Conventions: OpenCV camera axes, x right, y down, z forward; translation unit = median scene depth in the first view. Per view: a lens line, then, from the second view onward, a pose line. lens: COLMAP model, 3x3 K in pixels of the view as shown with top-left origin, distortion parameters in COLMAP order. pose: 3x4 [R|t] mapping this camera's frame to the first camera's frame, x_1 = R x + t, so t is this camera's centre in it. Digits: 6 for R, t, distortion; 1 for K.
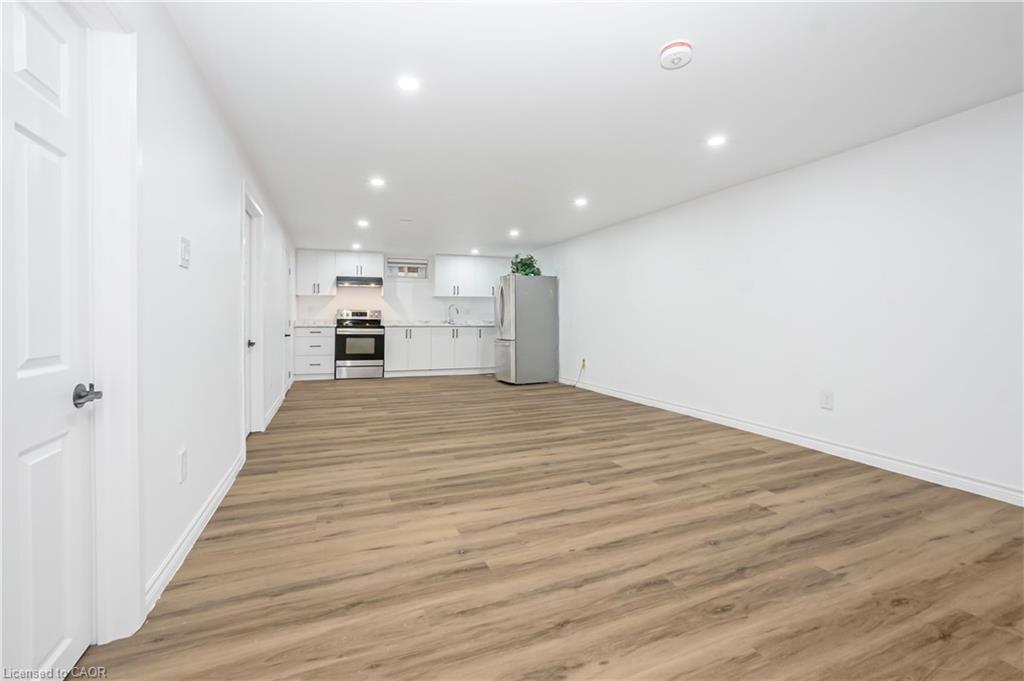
lens RADIAL K [[426.9, 0, 512.1], [0, 426.9, 332.6], [0, 0, 1]] dist [-0.020281, 0.000388]
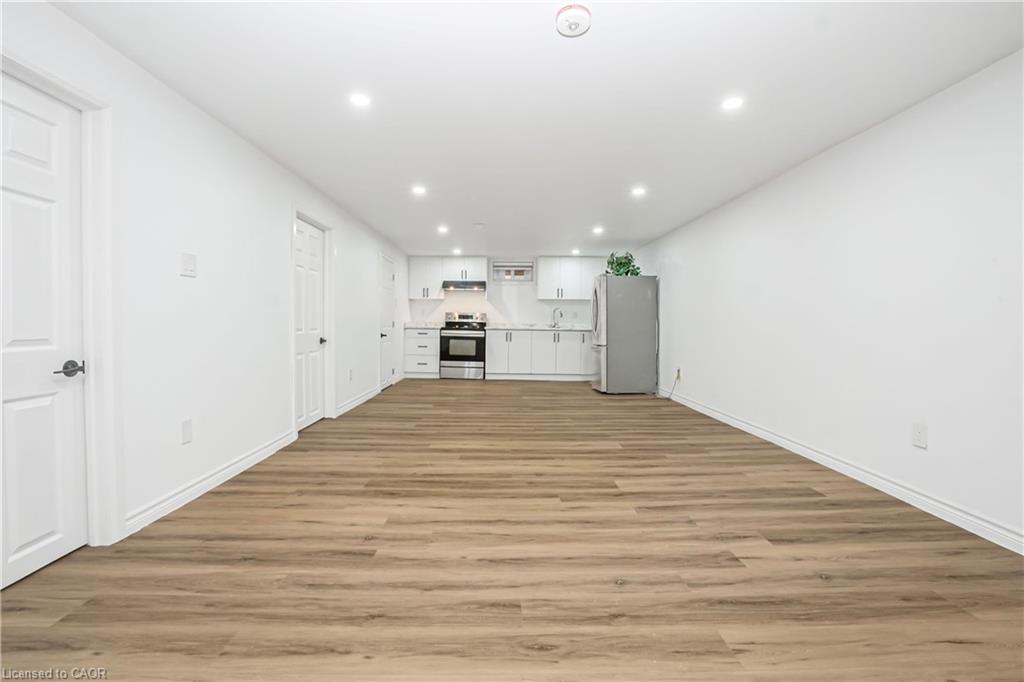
lens RADIAL K [[445.6, 0, 512.0], [0, 445.6, 341.0], [0, 0, 1]] dist [-0.040761, 0.005354]
pose [[0.937484, 0.023491, -0.347236, 0.372653], [-0.021193, 0.999721, 0.010414, 0.004246], [0.347384, -0.002404, 0.937720, 0.061848]]
